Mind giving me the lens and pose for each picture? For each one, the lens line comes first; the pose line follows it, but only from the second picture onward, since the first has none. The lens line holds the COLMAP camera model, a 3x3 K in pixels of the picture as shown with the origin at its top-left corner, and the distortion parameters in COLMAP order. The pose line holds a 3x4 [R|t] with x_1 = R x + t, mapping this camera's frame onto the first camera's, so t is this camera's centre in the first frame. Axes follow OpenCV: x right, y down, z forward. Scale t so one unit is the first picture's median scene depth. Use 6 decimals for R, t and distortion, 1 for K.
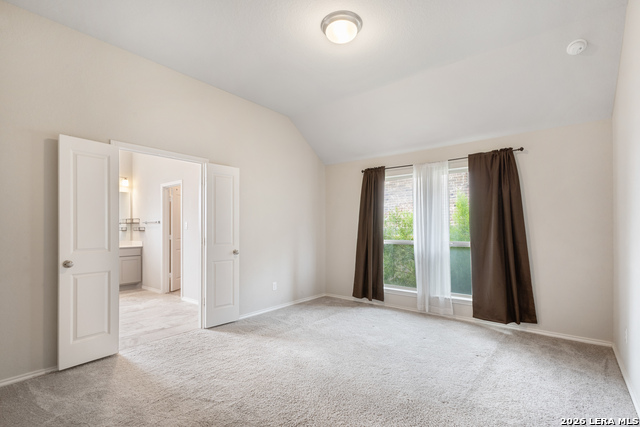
lens RADIAL K [[299.9, 0, 320.6], [0, 299.9, 227.6], [0, 0, 1]] dist [-0.000123, -0.000130]
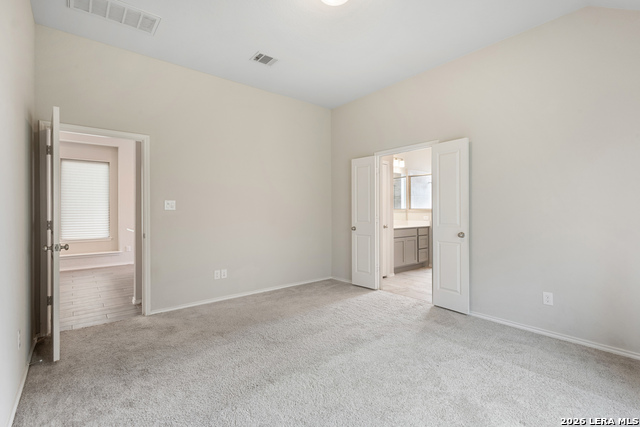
lens RADIAL K [[283.3, 0, 320.0], [0, 283.3, 213.5], [0, 0, 1]] dist [-0.000630, -0.000159]
pose [[-0.192699, 0.003069, -0.981253, 0.732610], [0.005575, 0.999982, 0.002033, 0.017386], [0.981242, -0.005079, -0.192713, 0.897444]]
